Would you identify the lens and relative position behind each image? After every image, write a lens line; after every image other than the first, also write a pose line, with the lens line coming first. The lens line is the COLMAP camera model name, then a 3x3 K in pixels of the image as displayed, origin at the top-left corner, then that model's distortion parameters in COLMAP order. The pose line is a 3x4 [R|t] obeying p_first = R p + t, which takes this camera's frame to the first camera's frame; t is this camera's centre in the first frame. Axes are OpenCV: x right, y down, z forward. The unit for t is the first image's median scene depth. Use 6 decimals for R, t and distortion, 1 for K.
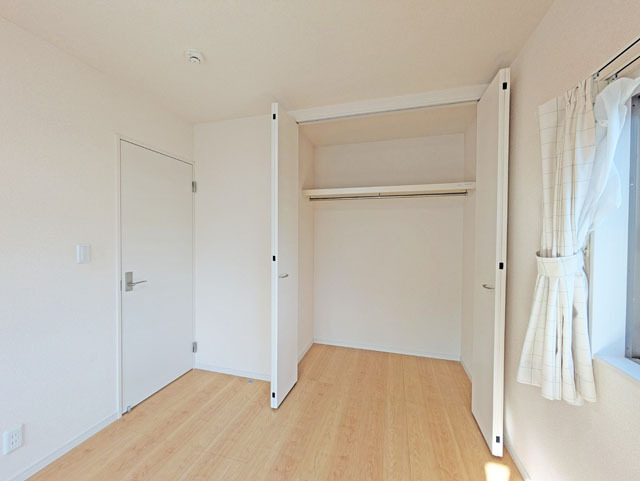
lens RADIAL K [[251.8, 0, 322.4], [0, 251.8, 240.6], [0, 0, 1]] dist [-0.001548, -0.000168]
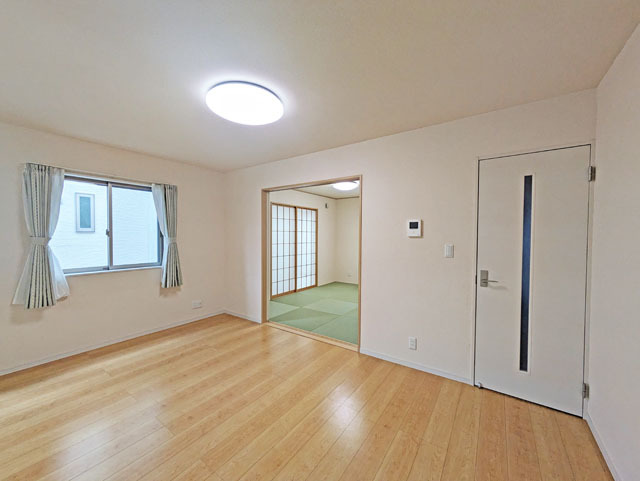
lens RADIAL K [[251.8, 0, 322.4], [0, 251.8, 240.6], [0, 0, 1]] dist [-0.001548, -0.000168]
pose [[-0.326490, 0.011113, -0.945135, 0.578709], [-0.019161, 0.999648, 0.018373, -0.021819], [0.945006, 0.024109, -0.326162, 0.663761]]
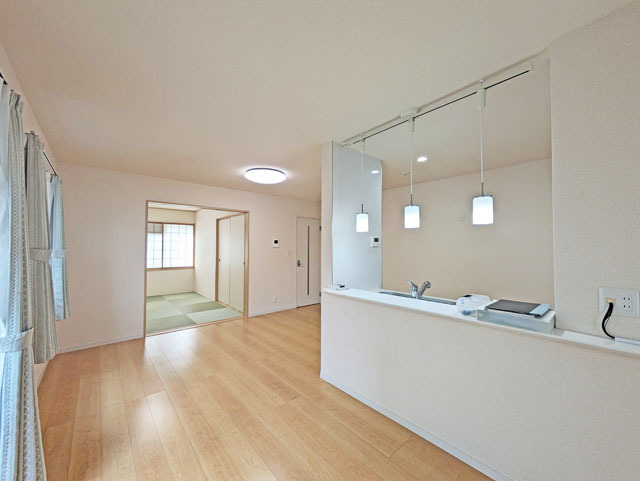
lens RADIAL K [[251.8, 0, 322.4], [0, 251.8, 240.6], [0, 0, 1]] dist [-0.001548, -0.000168]
pose [[0.840162, -0.033102, -0.541324, 1.072793], [0.006630, 0.998688, -0.050780, 0.042147], [0.542295, 0.039075, 0.839279, -1.340215]]
